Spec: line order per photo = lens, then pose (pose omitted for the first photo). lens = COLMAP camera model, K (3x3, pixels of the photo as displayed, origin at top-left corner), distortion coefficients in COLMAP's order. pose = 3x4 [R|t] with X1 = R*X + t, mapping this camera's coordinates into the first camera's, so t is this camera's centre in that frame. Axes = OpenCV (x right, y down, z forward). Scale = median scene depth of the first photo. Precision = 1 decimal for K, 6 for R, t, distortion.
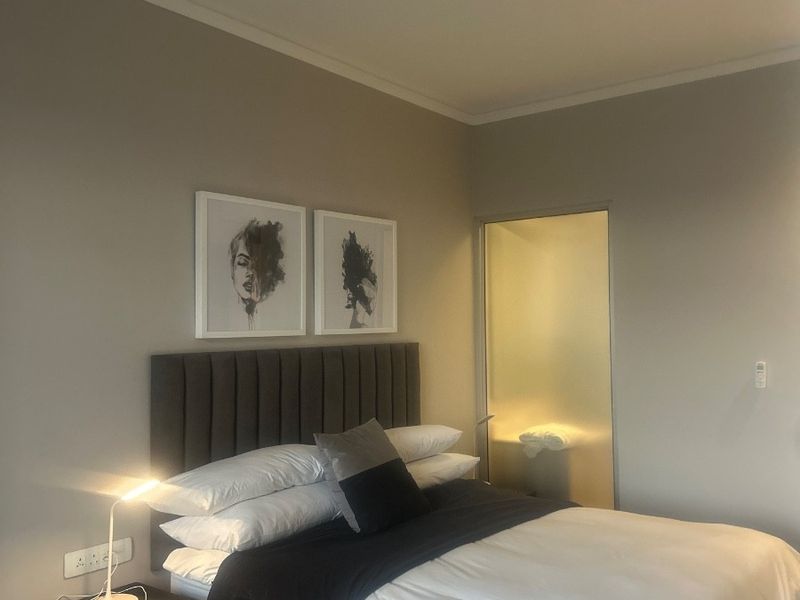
lens RADIAL K [[812.8, 0, 400.0], [0, 812.8, 300.0], [0, 0, 1]] dist [0.114610, -0.215628]
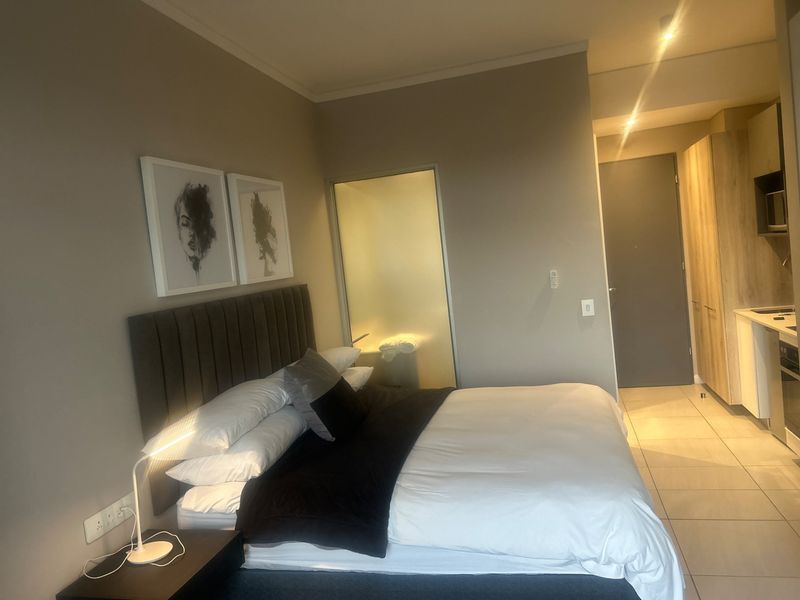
lens RADIAL K [[601.5, 0, 400.0], [0, 601.5, 300.0], [0, 0, 1]] dist [0.007254, -0.002902]
pose [[0.906712, -0.116955, 0.405211, -0.267945], [0.083858, 0.991592, 0.098556, -0.000179], [-0.413330, -0.055382, 0.908895, 0.153949]]
